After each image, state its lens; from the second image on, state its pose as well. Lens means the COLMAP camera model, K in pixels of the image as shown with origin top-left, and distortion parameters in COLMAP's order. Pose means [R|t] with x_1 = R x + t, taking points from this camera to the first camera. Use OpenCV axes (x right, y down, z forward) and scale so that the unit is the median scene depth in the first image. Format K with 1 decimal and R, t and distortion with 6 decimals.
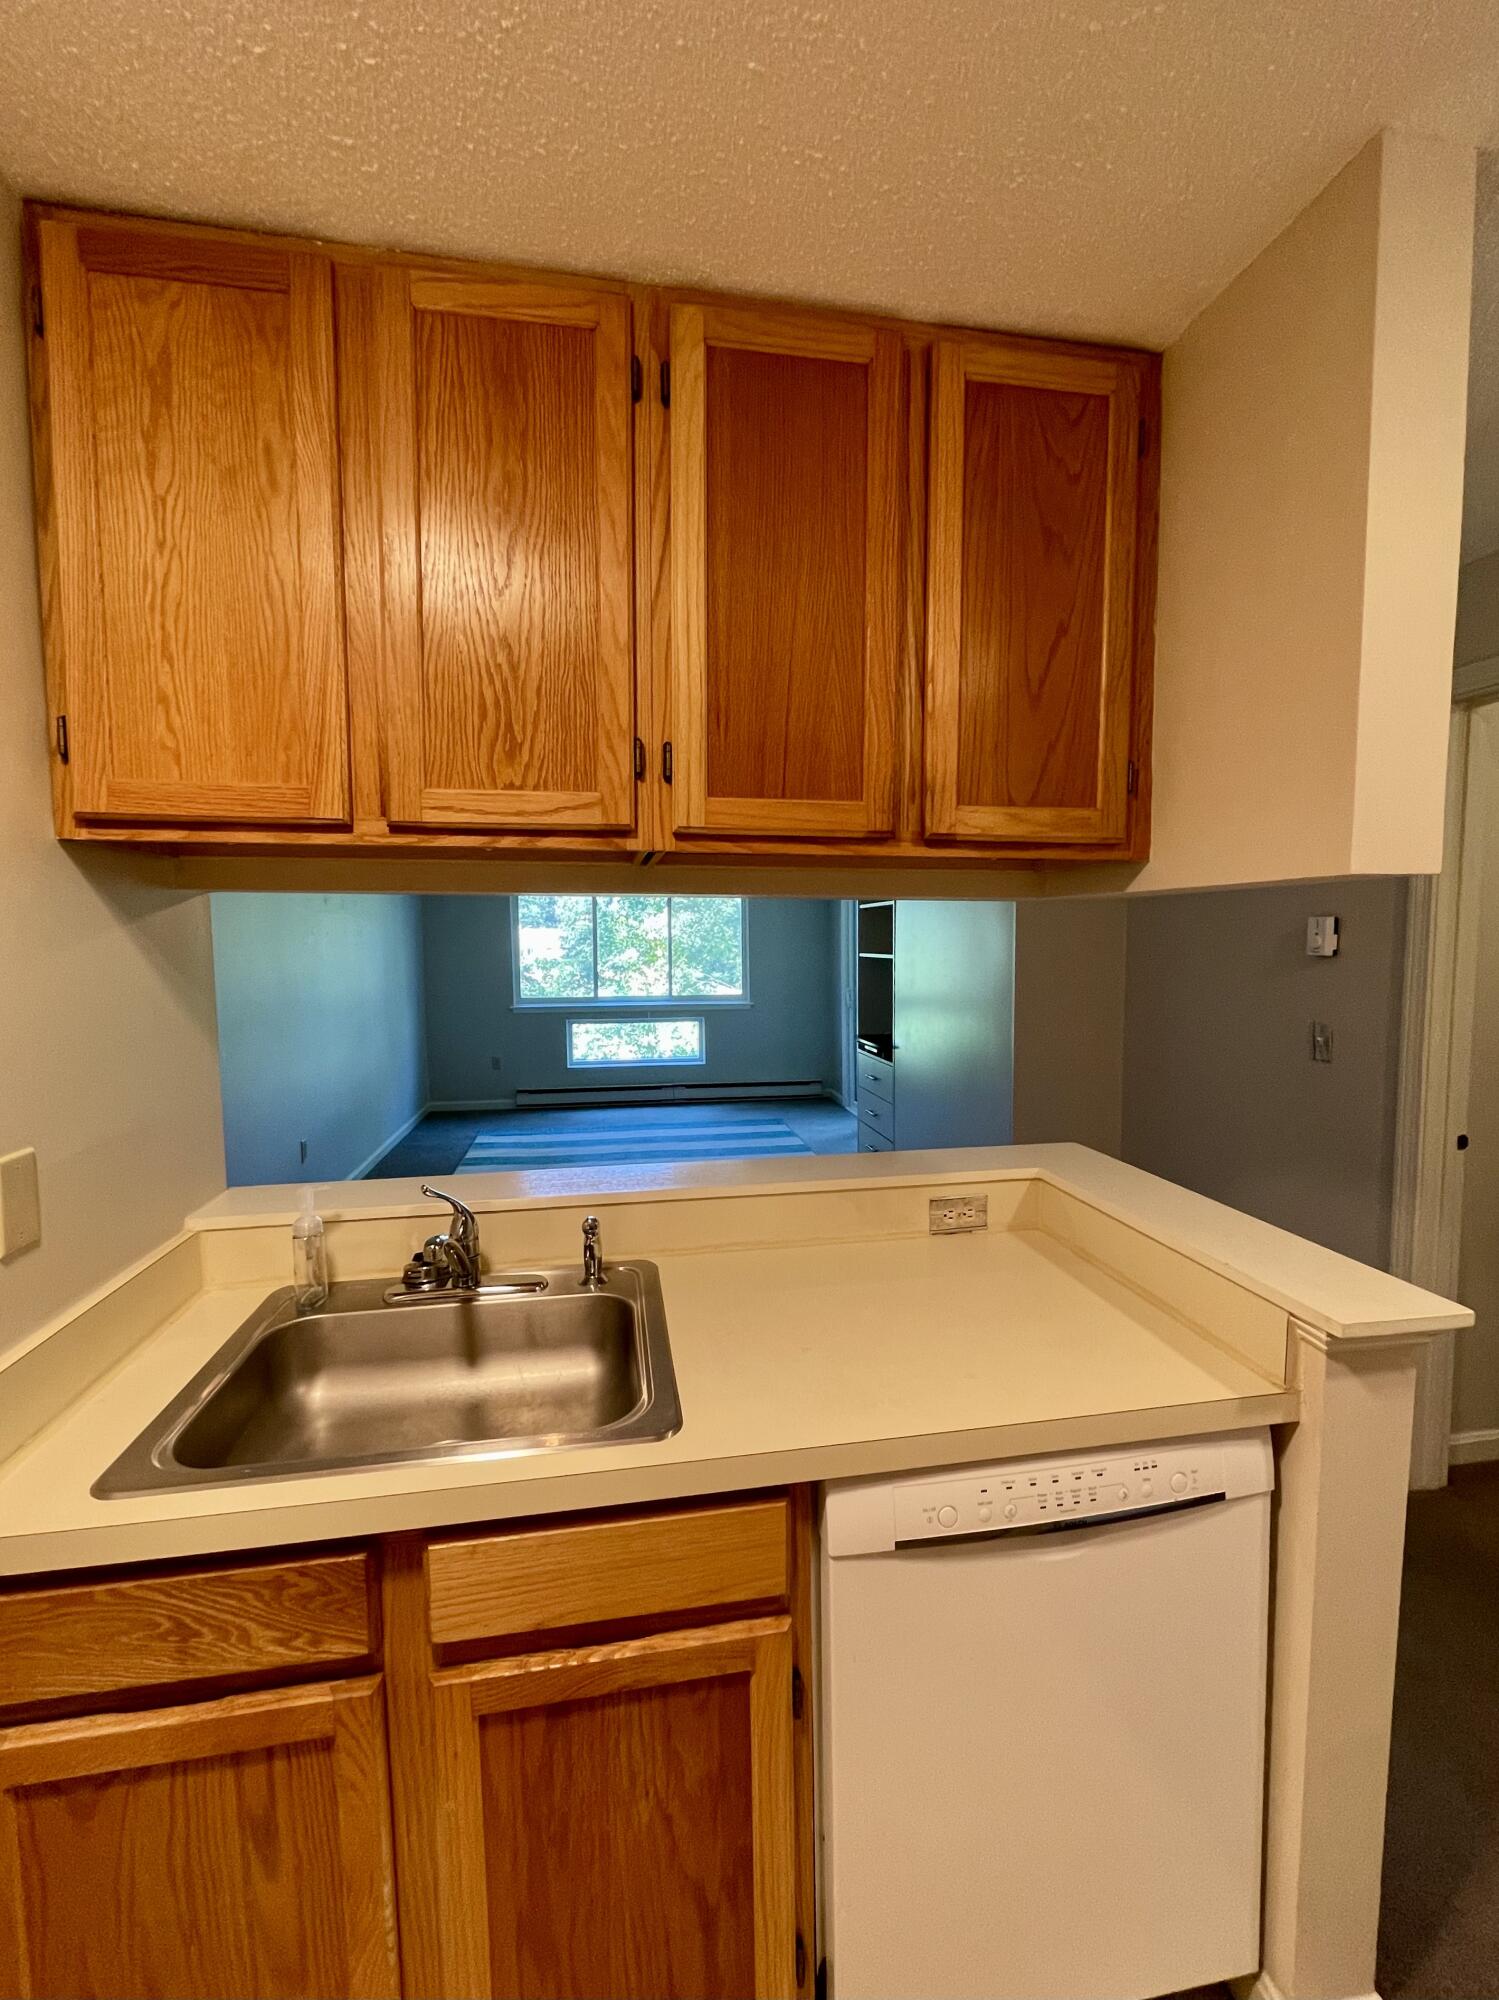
lens RADIAL K [[868.2, 0, 756.7], [0, 868.2, 999.0], [0, 0, 1]] dist [-0.005680, 0.000529]
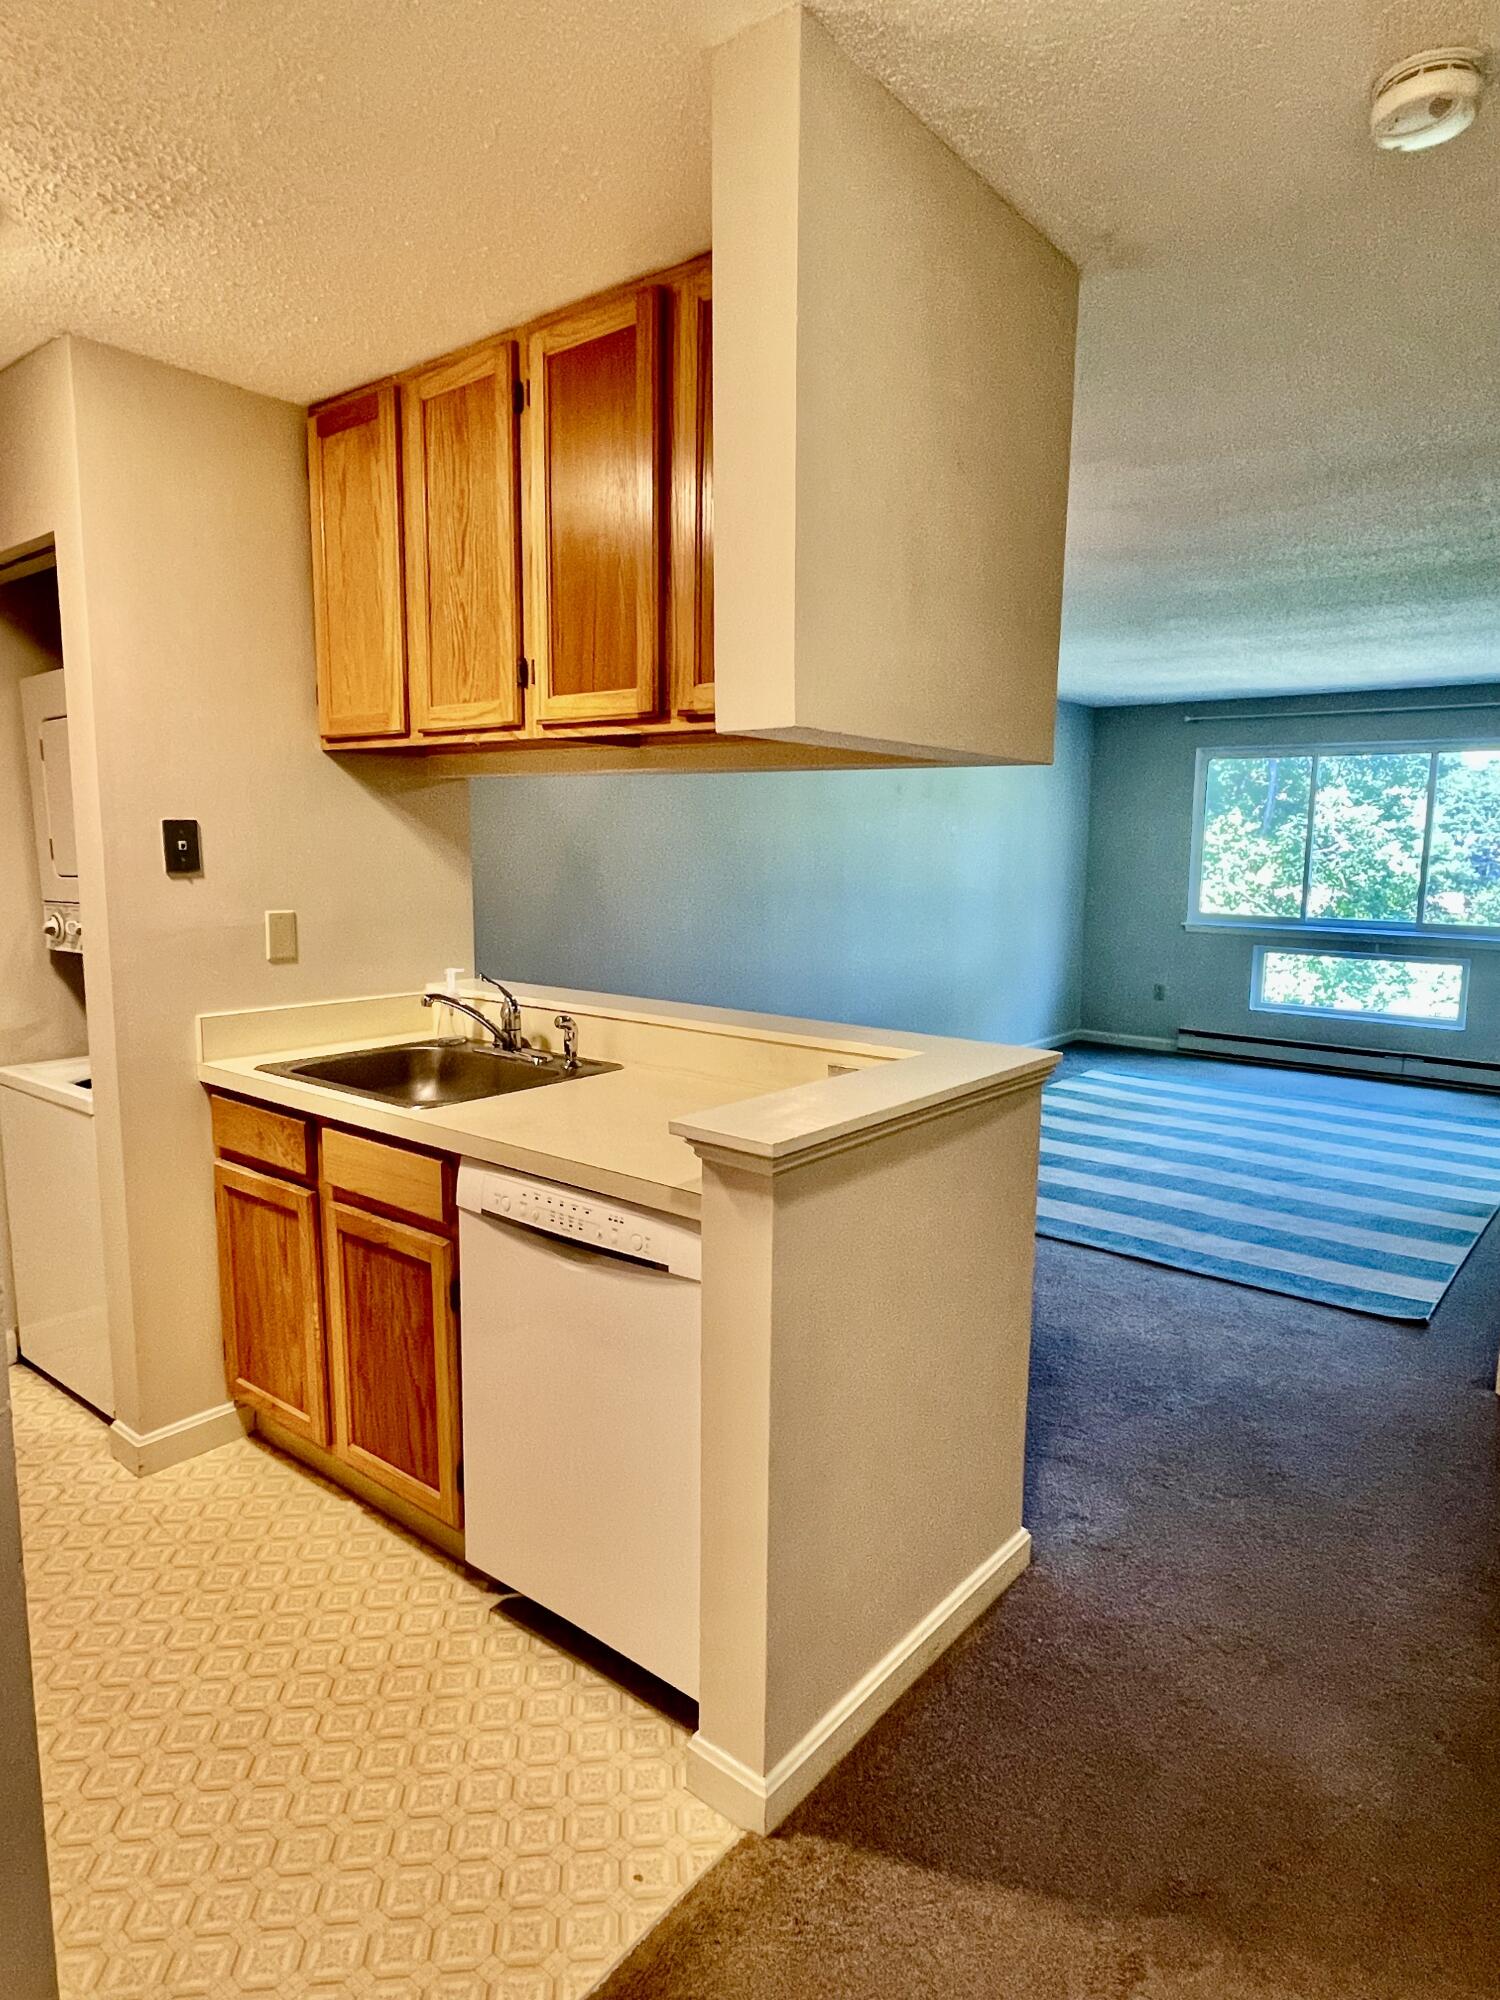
lens RADIAL K [[1170.3, 0, 753.4], [0, 1170.3, 1002.3], [0, 0, 1]] dist [0.003801, 0.000171]
pose [[0.651820, 0.117089, -0.749280, 1.783349], [-0.070740, 0.993089, 0.093650, 0.054078], [0.755067, -0.008039, 0.655598, 0.041636]]
